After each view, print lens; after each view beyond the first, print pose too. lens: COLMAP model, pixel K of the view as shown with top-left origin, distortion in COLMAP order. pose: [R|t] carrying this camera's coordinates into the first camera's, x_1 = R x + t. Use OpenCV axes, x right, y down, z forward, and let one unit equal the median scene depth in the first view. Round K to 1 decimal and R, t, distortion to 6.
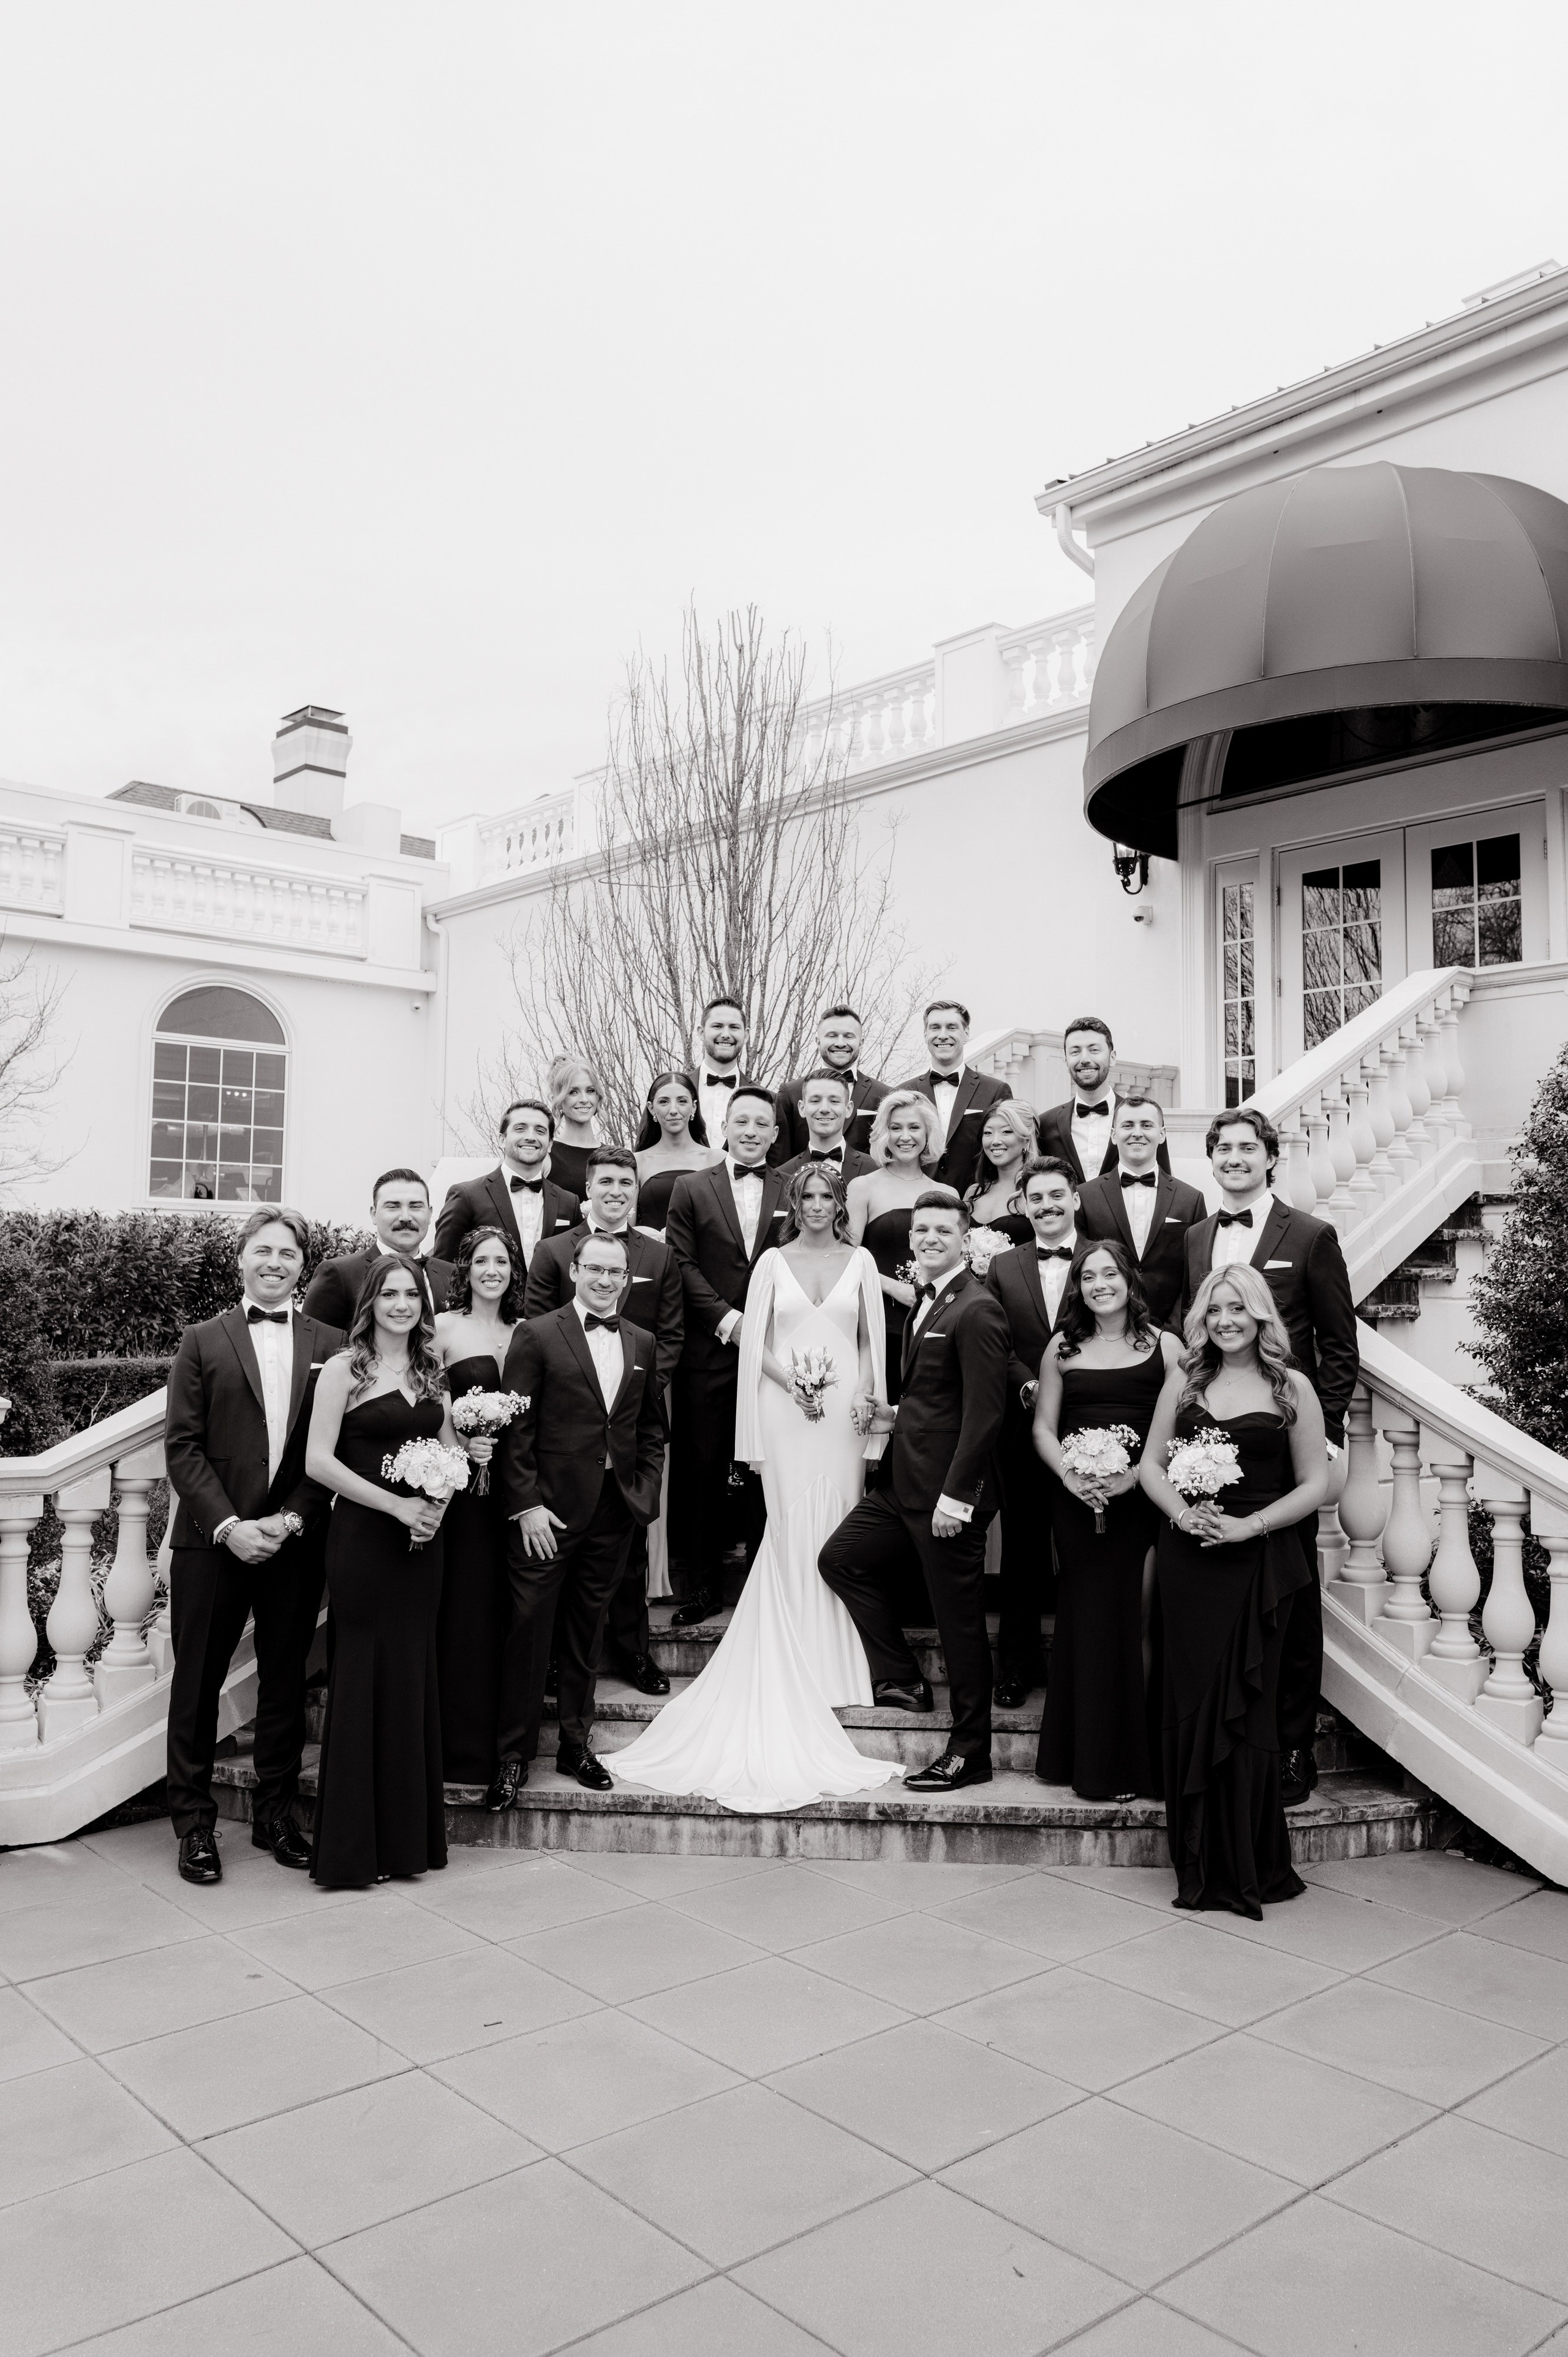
lens RADIAL K [[1778.6, 0, 787.4], [0, 1778.6, 1186.9], [0, 0, 1]] dist [-0.000723, -0.009713]
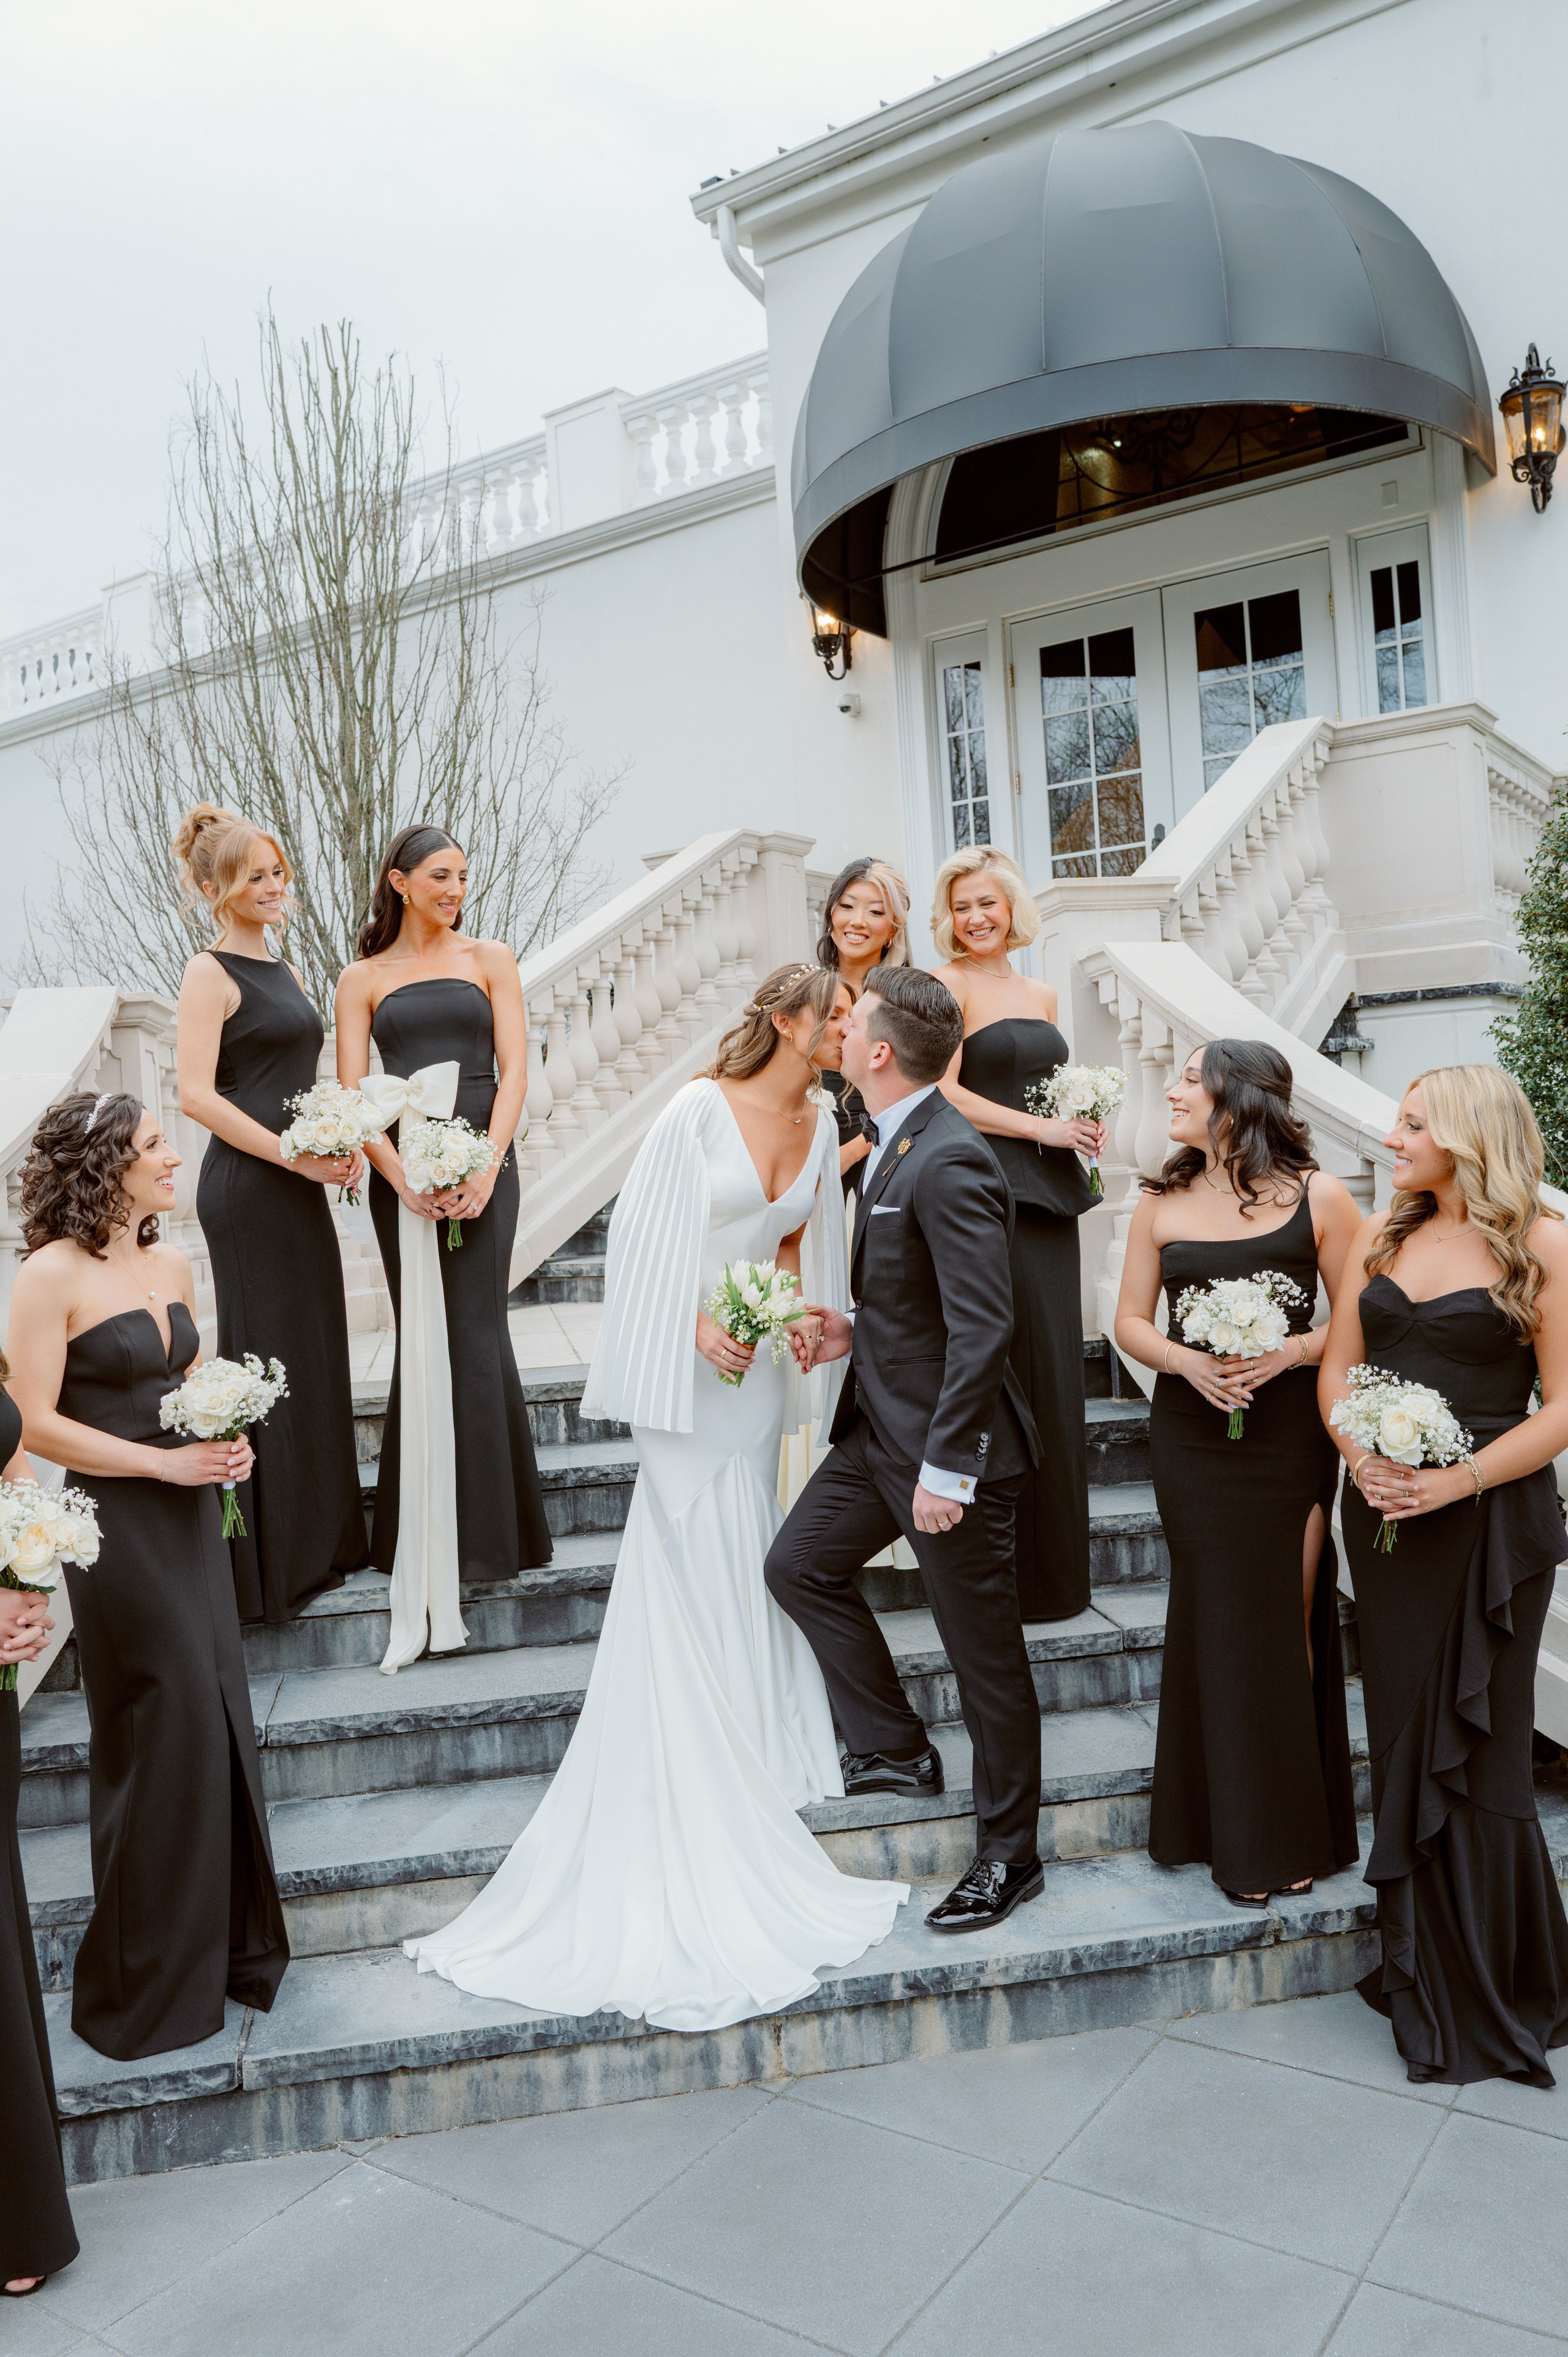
lens RADIAL K [[1788.0, 0, 798.2], [0, 1788.0, 1175.2], [0, 0, 1]] dist [-0.013990, 0.001315]
pose [[0.967507, -0.069650, 0.243060, -0.071899], [0.054683, 0.996199, 0.067796, 0.017486], [-0.246859, -0.052302, 0.967639, 0.264721]]
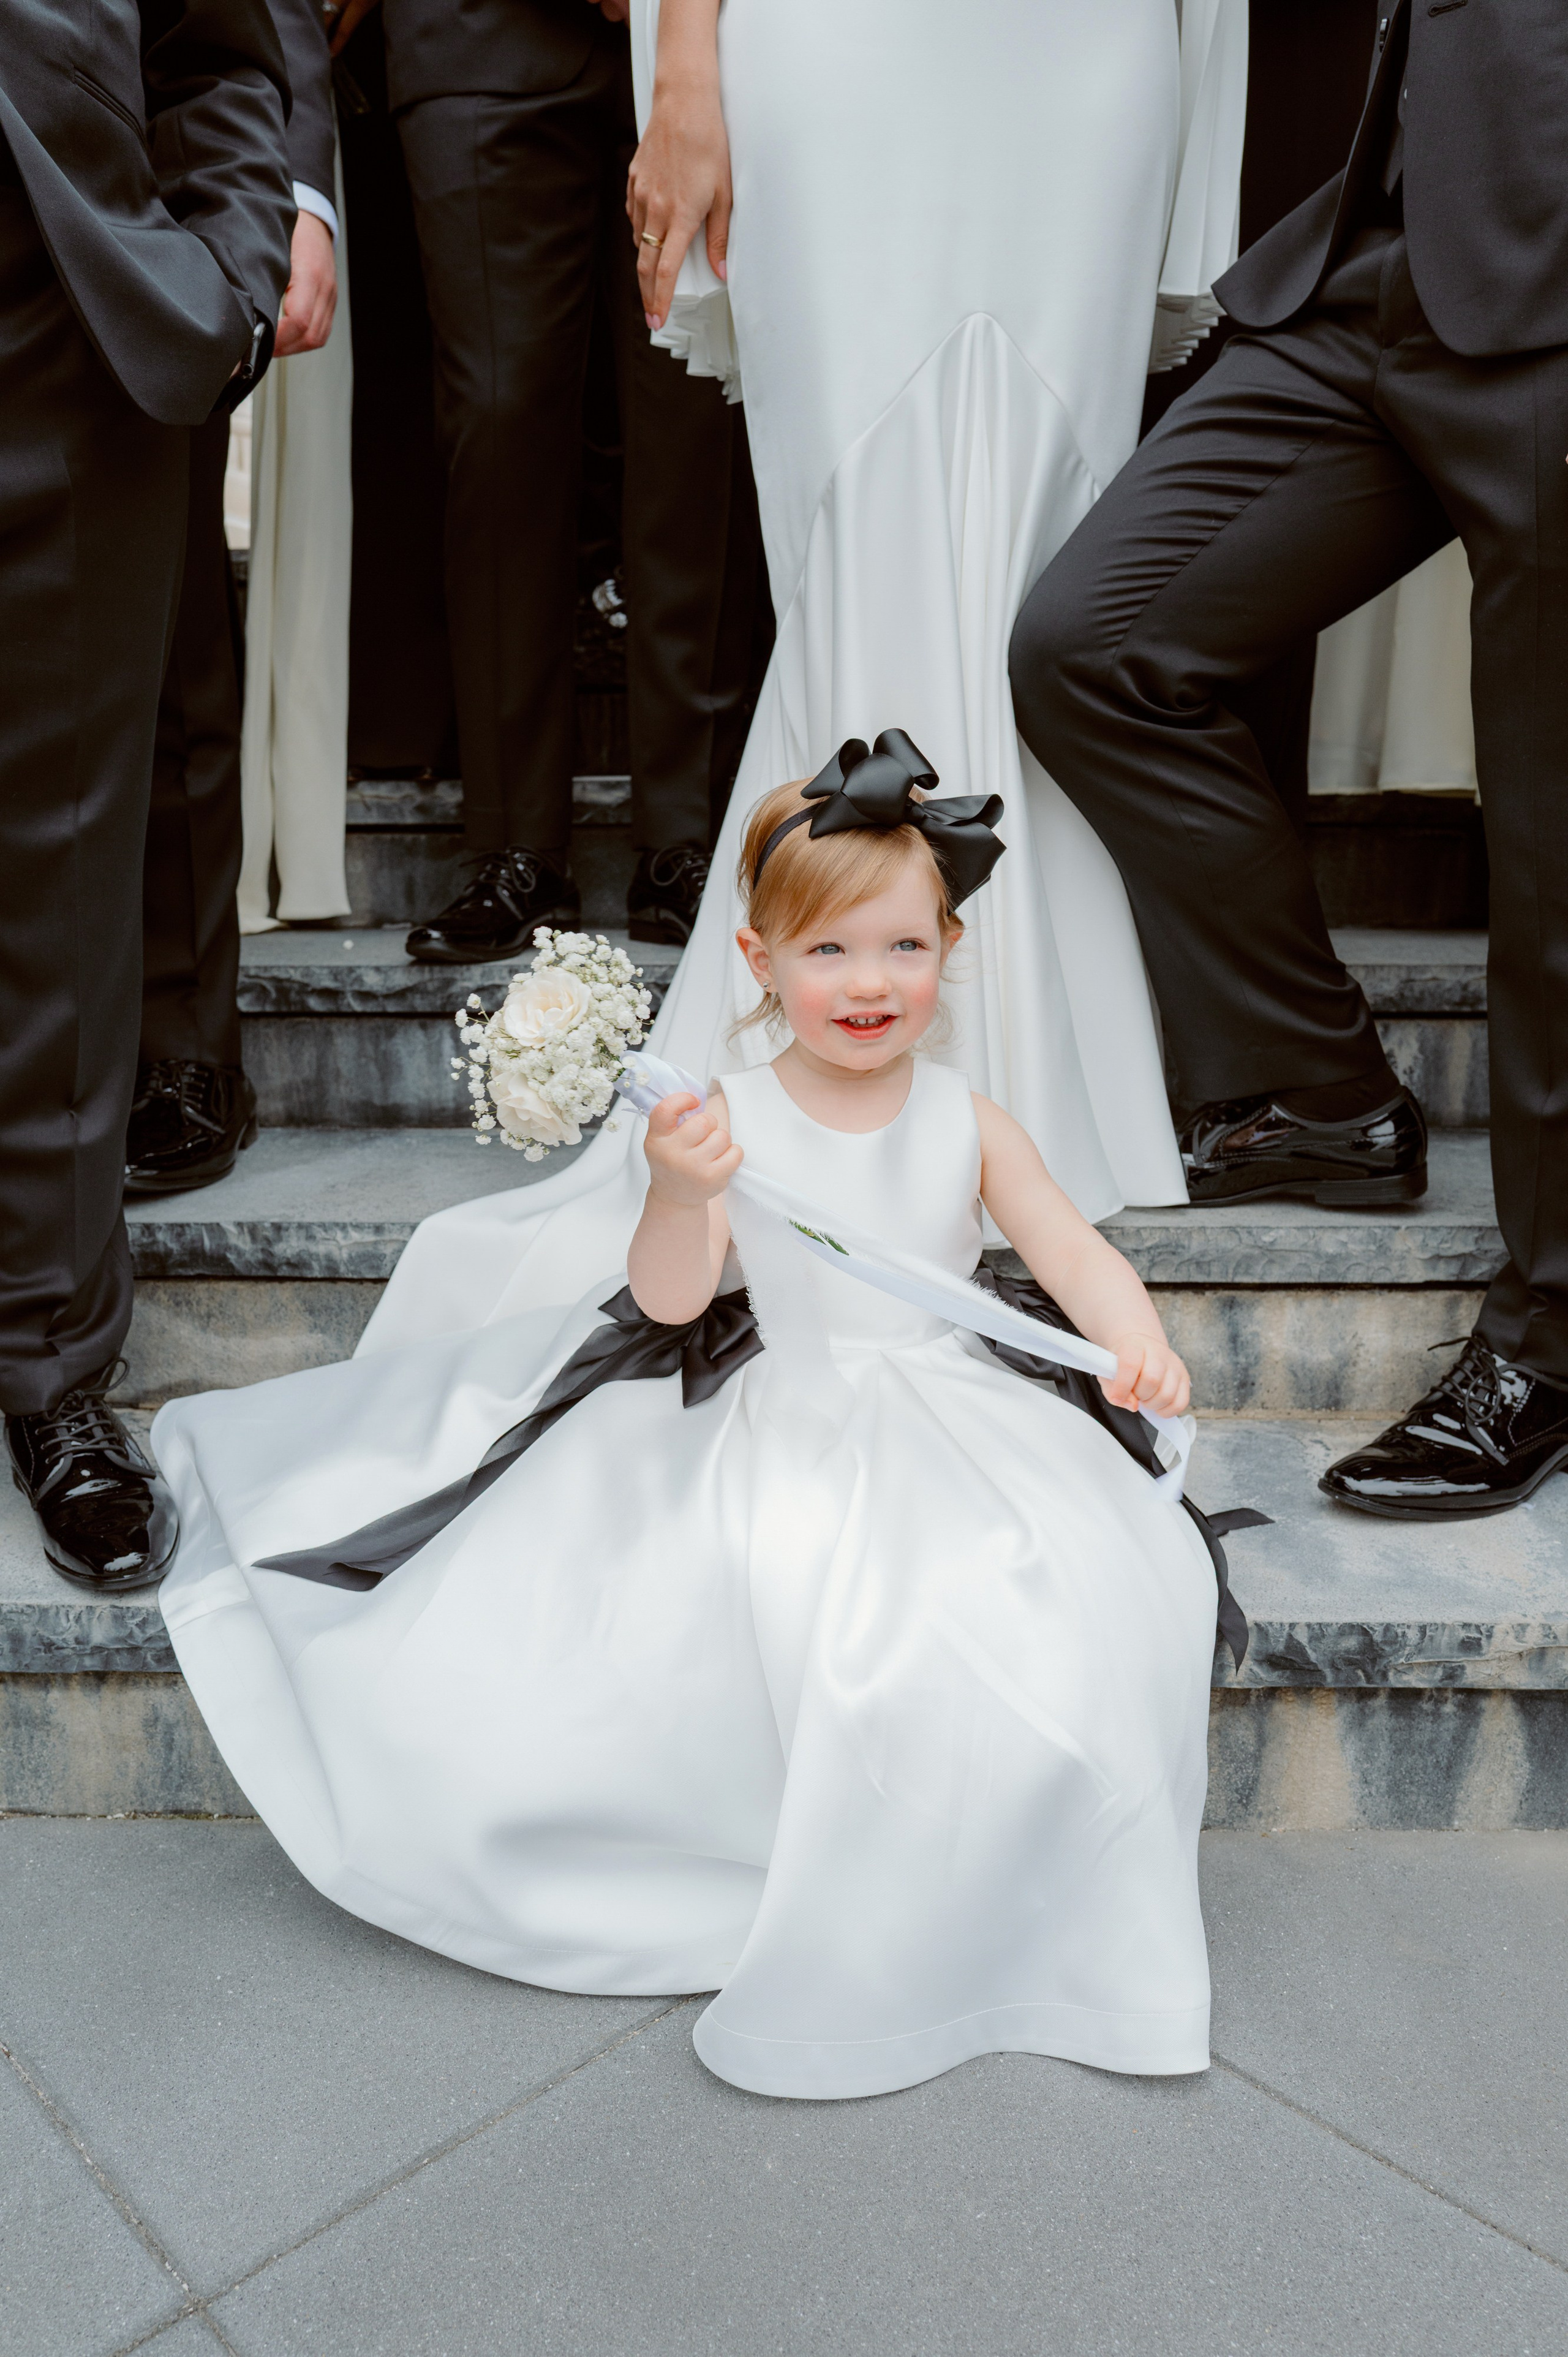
lens RADIAL K [[1788.0, 0, 798.2], [0, 1788.0, 1175.2], [0, 0, 1]] dist [-0.013990, 0.001315]
pose [[0.998749, -0.022499, 0.044646, -0.011664], [0.009037, 0.959549, 0.281397, 0.139642], [-0.049172, -0.280642, 0.958552, 0.494659]]
